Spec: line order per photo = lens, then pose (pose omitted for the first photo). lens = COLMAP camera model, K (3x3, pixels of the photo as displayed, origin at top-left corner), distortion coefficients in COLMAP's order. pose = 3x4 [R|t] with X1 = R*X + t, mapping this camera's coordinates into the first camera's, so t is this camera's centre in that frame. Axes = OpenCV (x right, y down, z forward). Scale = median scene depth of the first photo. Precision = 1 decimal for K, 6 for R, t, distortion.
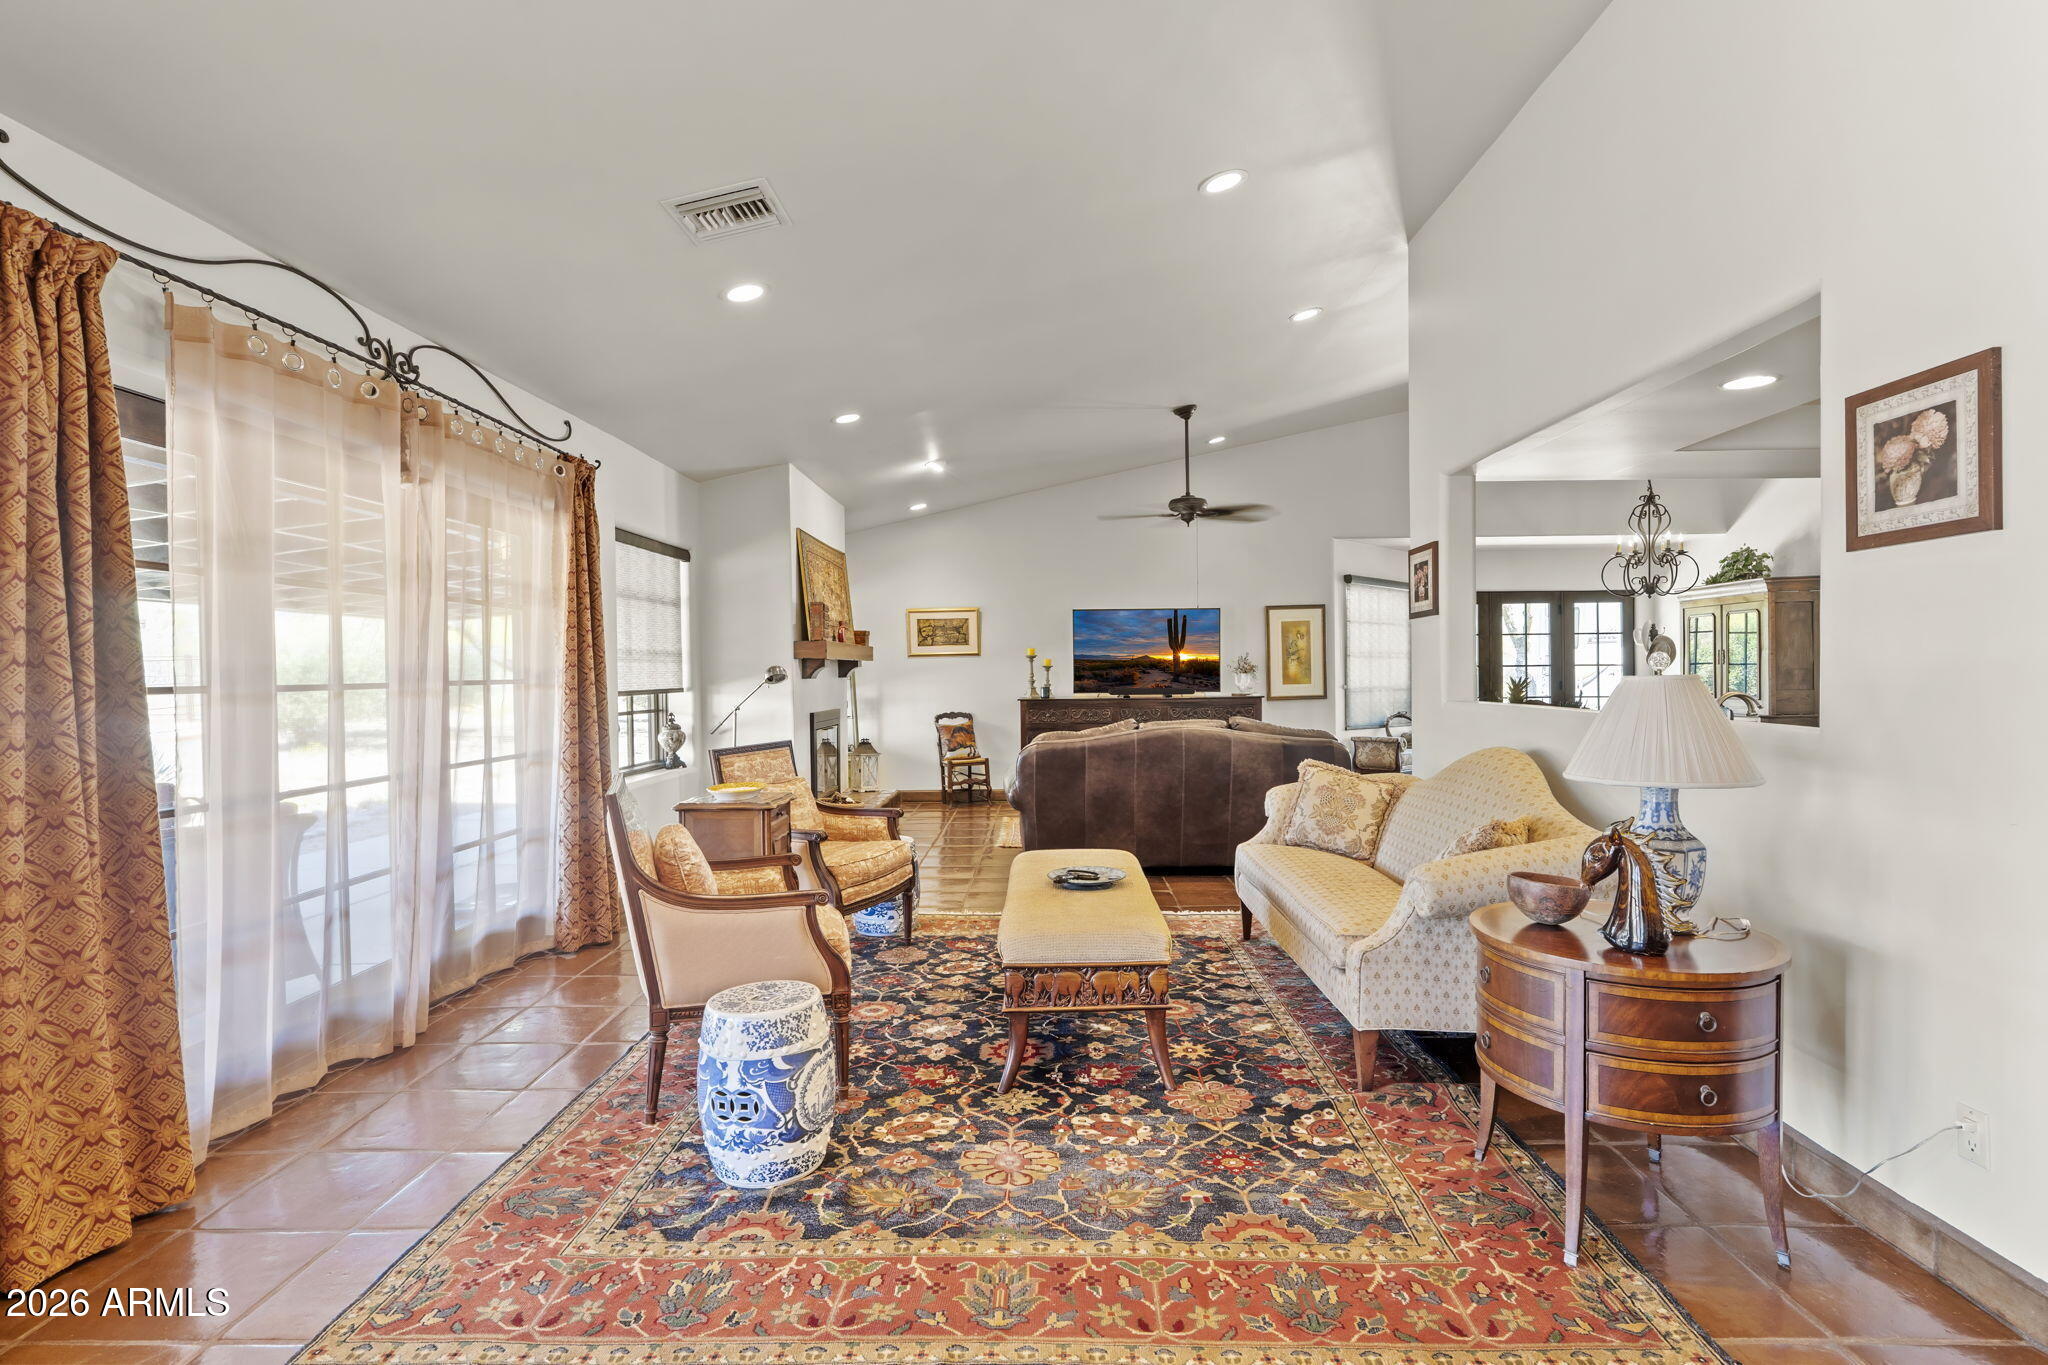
lens RADIAL K [[1008.0, 0, 1016.9], [0, 1008.0, 686.9], [0, 0, 1]] dist [0.000851, 0.000359]
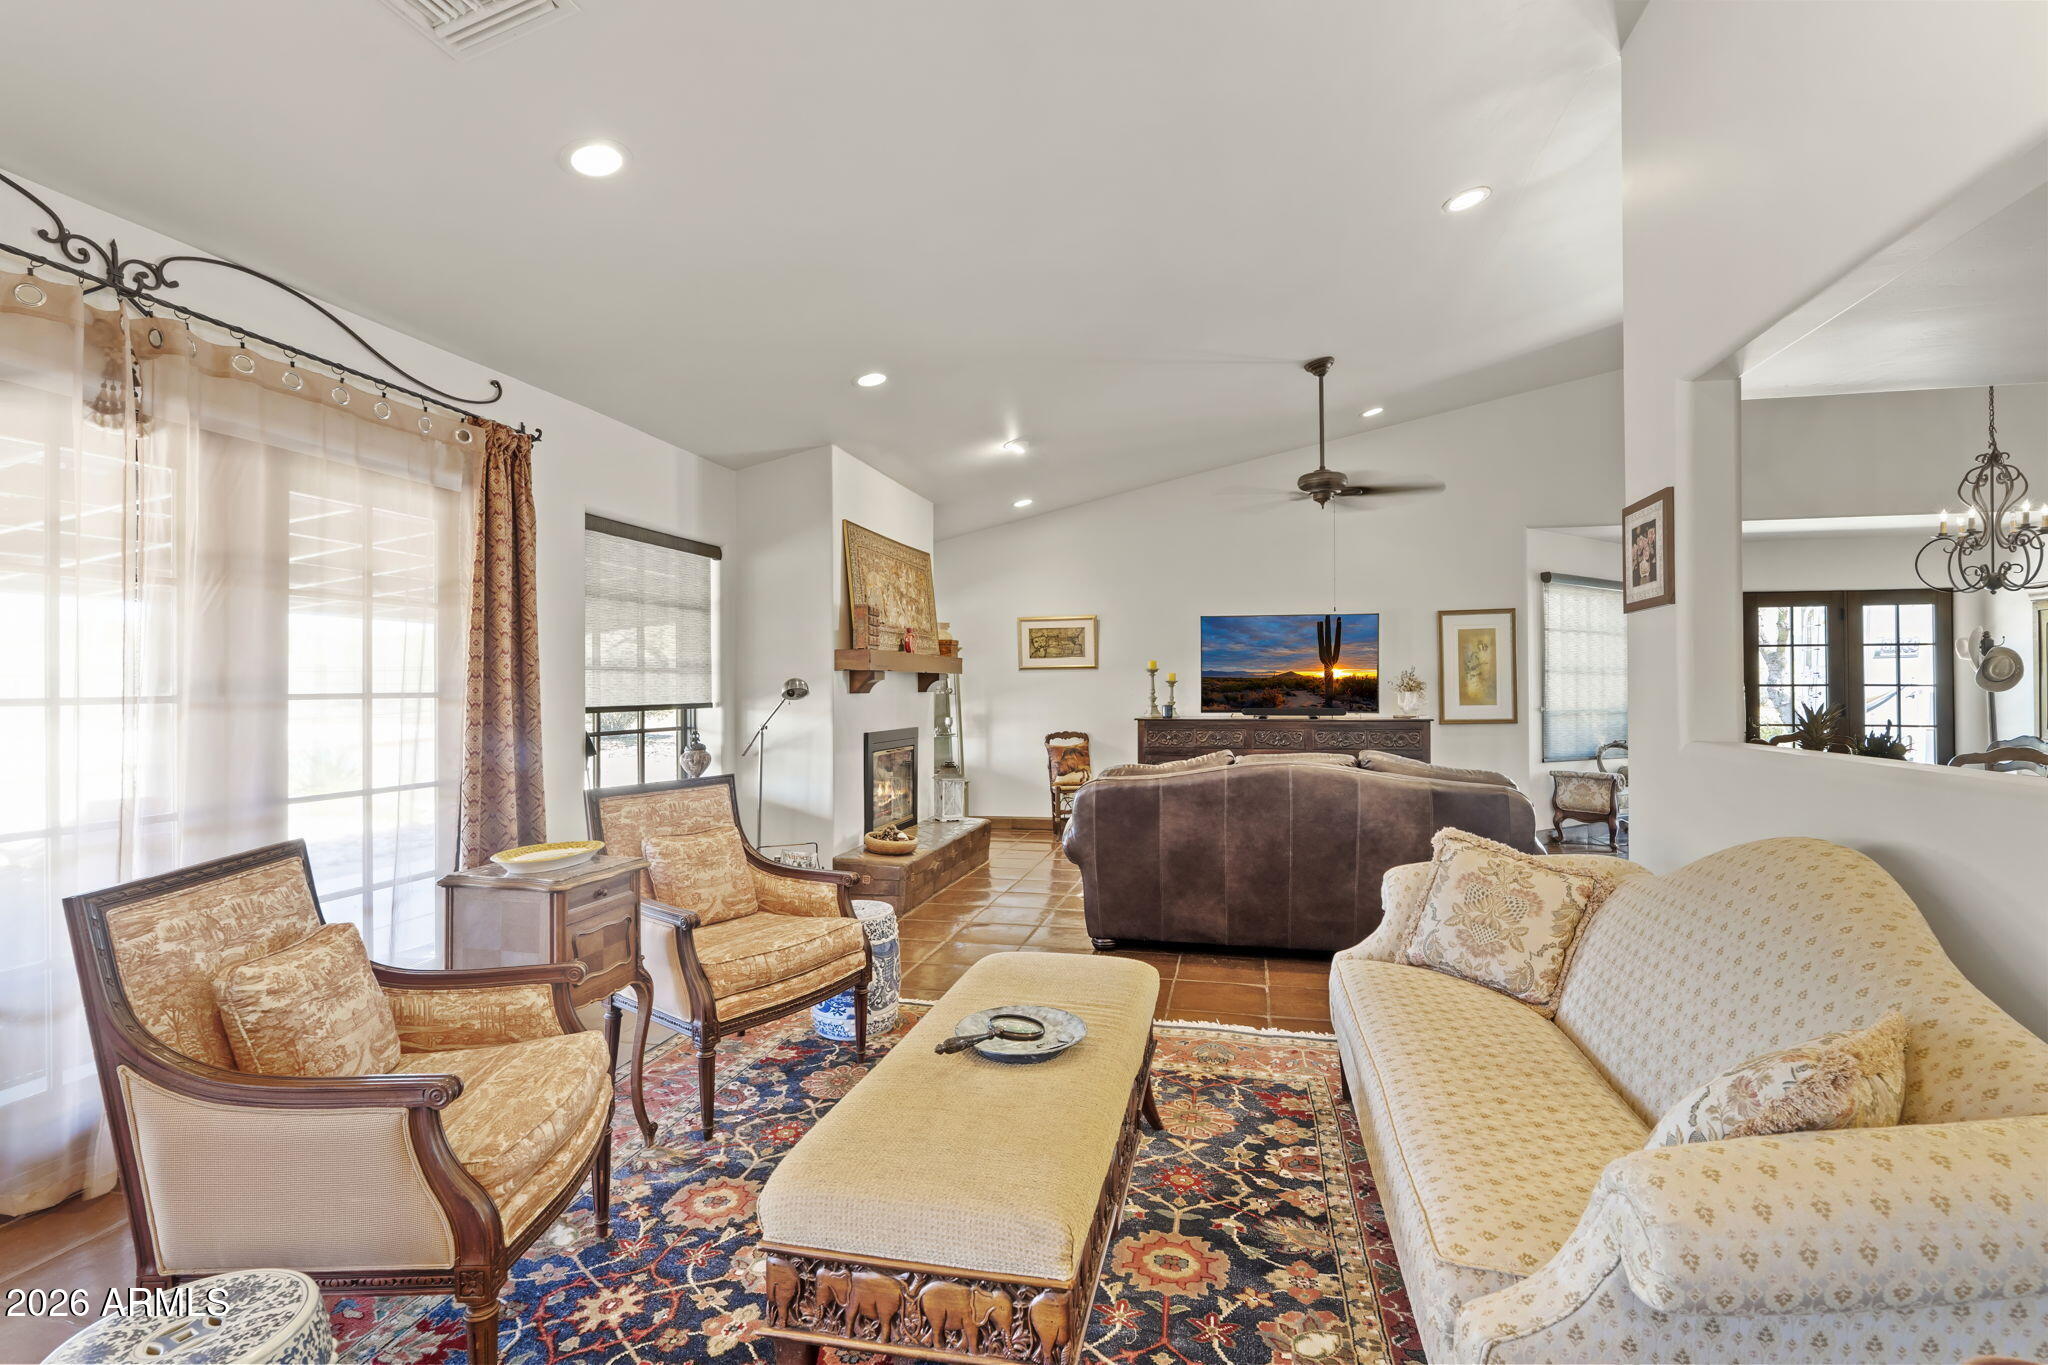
lens RADIAL K [[935.3, 0, 1024.0], [0, 935.3, 682.5], [0, 0, 1]] dist [-0.002162, 0.000077]
pose [[0.978695, 0.007583, -0.205180, 0.102262], [-0.011363, 0.999787, -0.017252, -0.005686], [0.205006, 0.019216, 0.978572, 0.251911]]
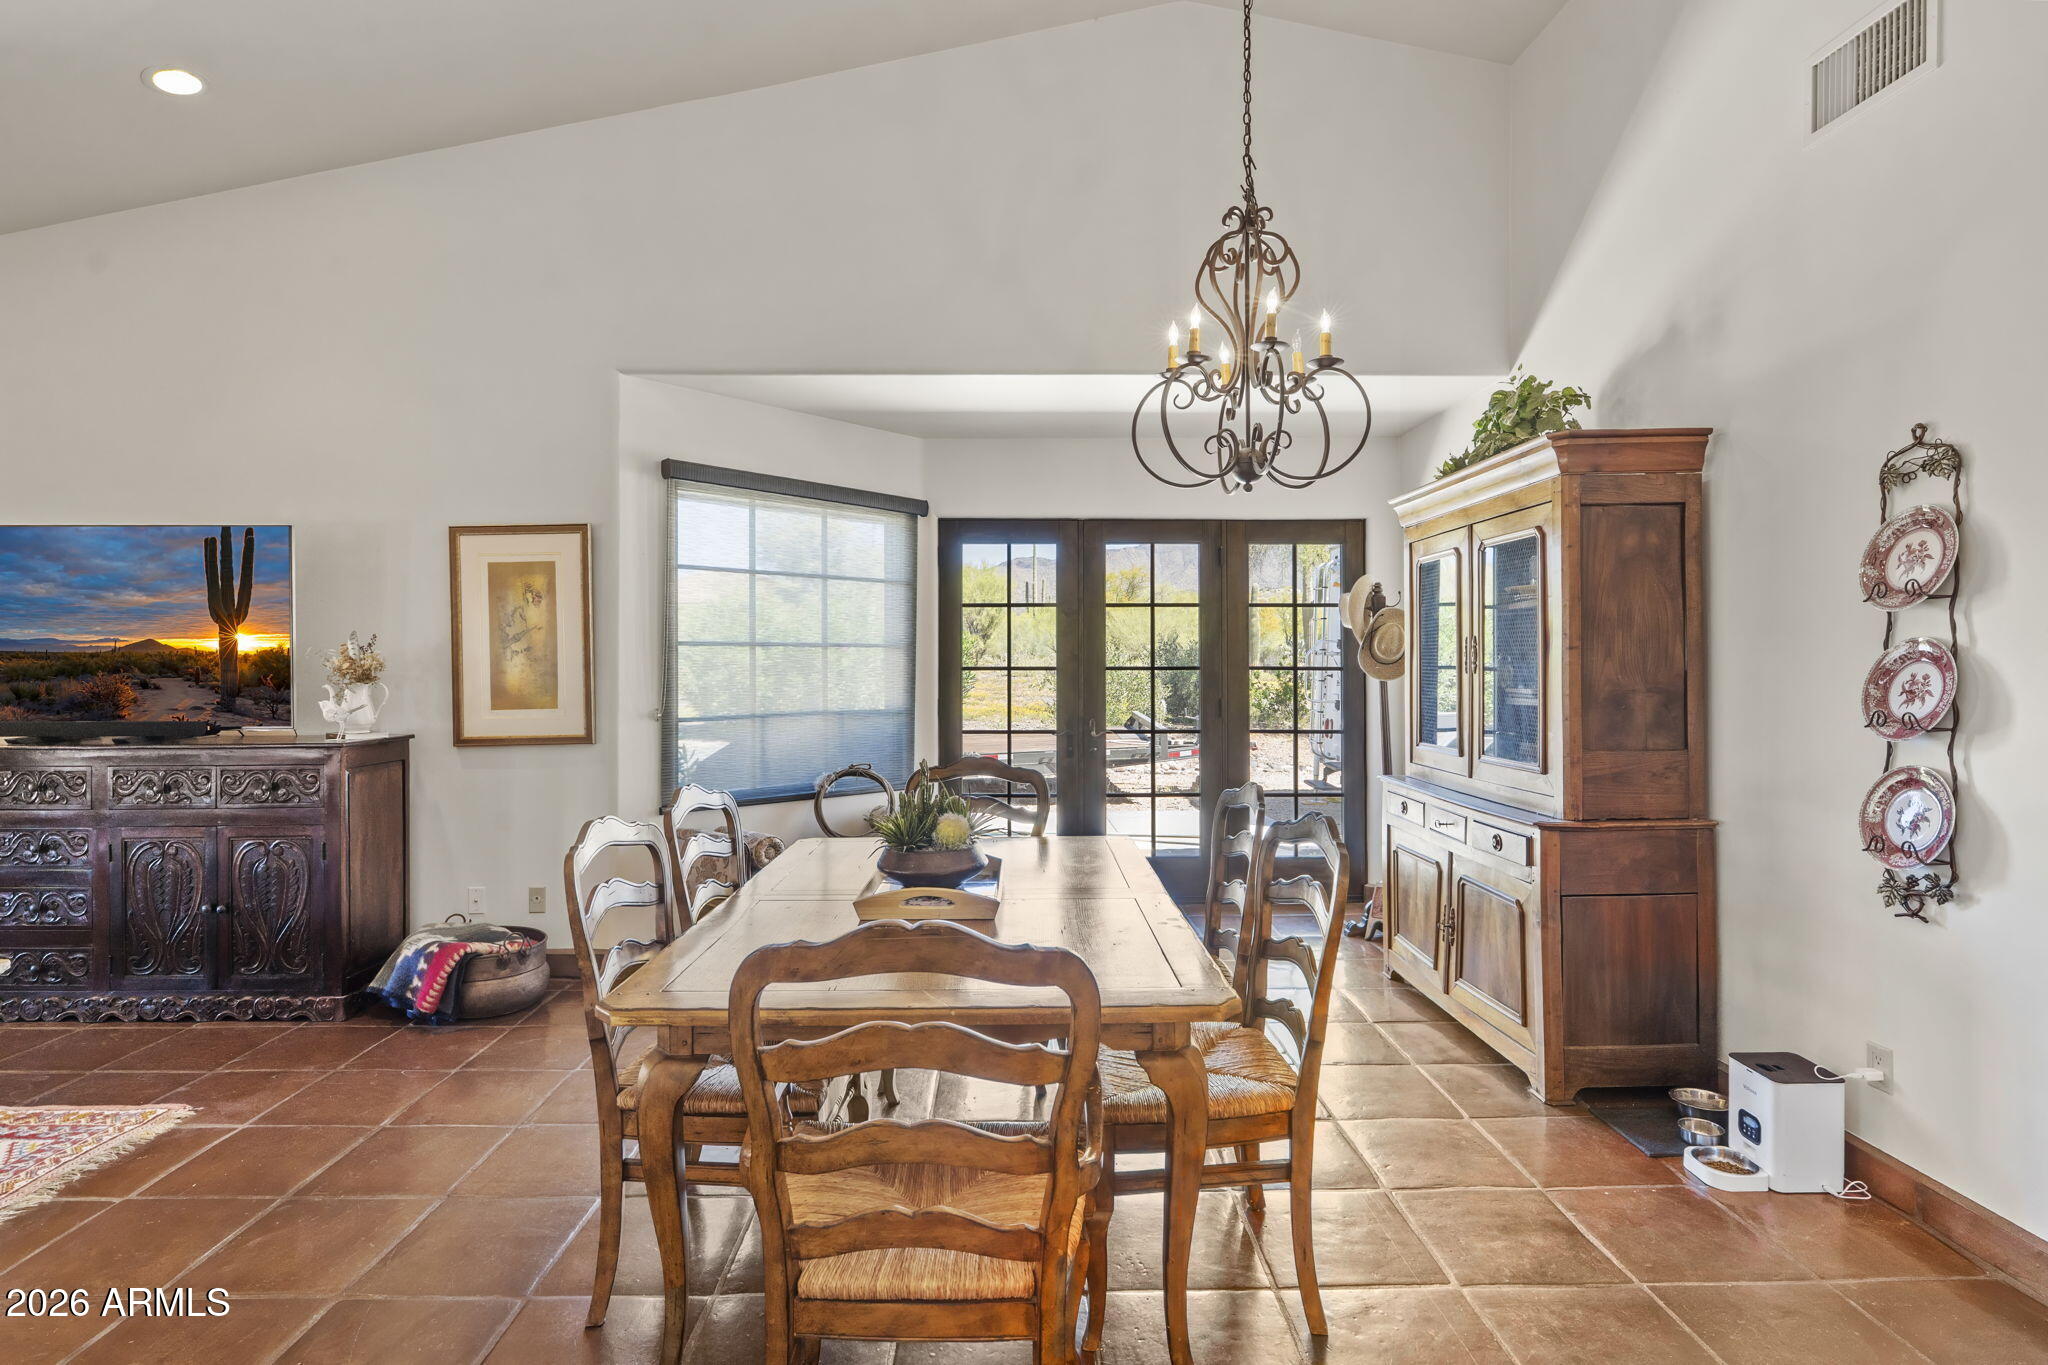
lens RADIAL K [[988.6, 0, 1014.3], [0, 988.6, 657.0], [0, 0, 1]] dist [-0.002452, -0.000647]
pose [[0.999414, 0.008523, 0.033137, 0.682388], [-0.007876, 0.999777, -0.019580, -0.026705], [-0.033297, 0.019307, 0.999259, 0.831431]]
